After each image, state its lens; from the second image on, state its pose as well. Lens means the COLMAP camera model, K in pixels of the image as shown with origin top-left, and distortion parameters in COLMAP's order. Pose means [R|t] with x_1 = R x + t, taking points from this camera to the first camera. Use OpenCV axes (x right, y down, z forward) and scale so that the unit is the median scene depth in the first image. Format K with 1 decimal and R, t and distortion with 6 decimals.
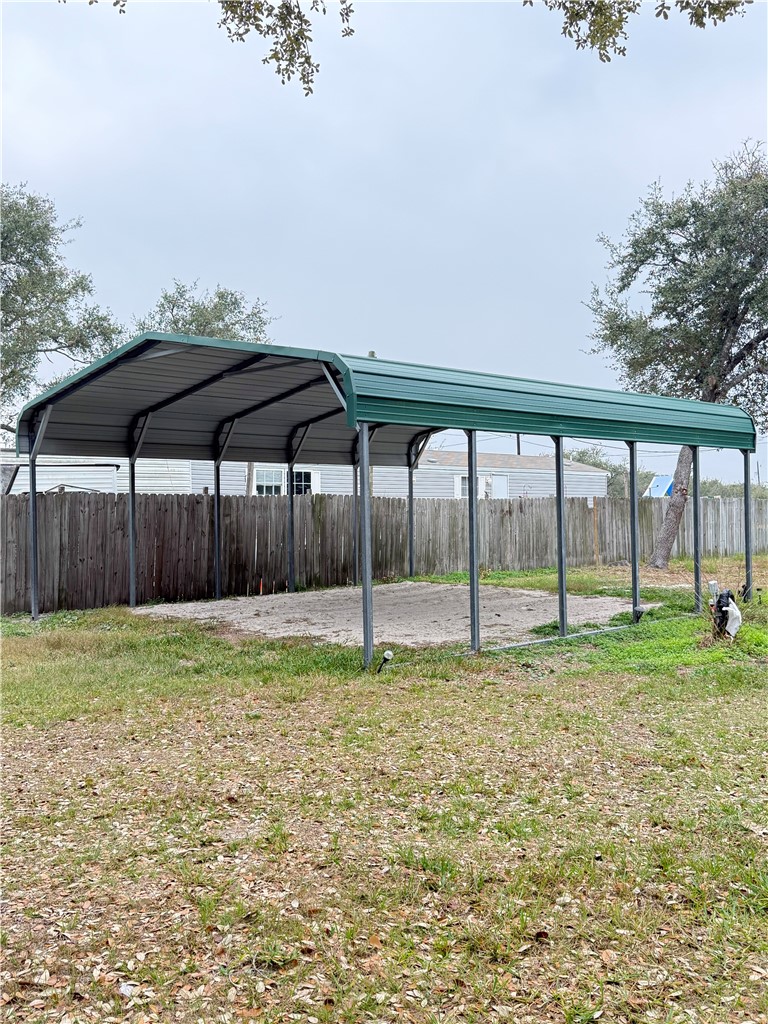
lens RADIAL K [[993.4, 0, 384.0], [0, 993.4, 512.0], [0, 0, 1]] dist [0.007272, 0.004264]
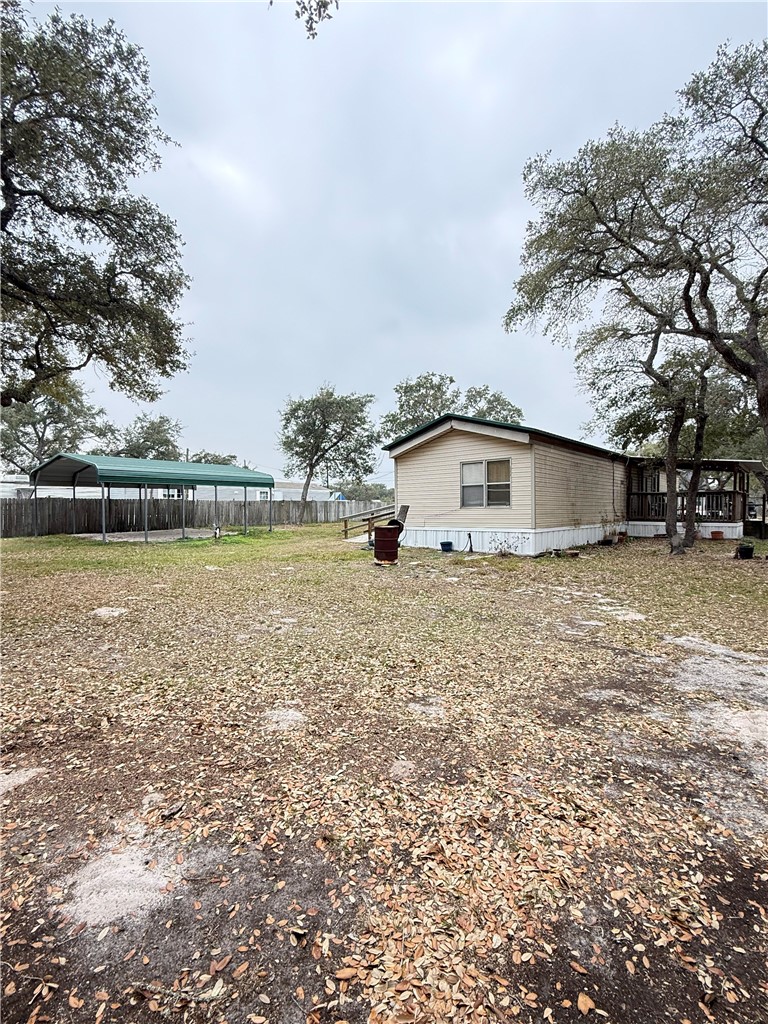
lens RADIAL K [[487.7, 0, 384.0], [0, 487.7, 512.0], [0, 0, 1]] dist [-0.000573, -0.000082]
pose [[0.990794, 0.006703, 0.135213, 0.333748], [-0.008497, 0.999883, 0.012695, -0.001653], [-0.135112, -0.013727, 0.990735, -0.430911]]
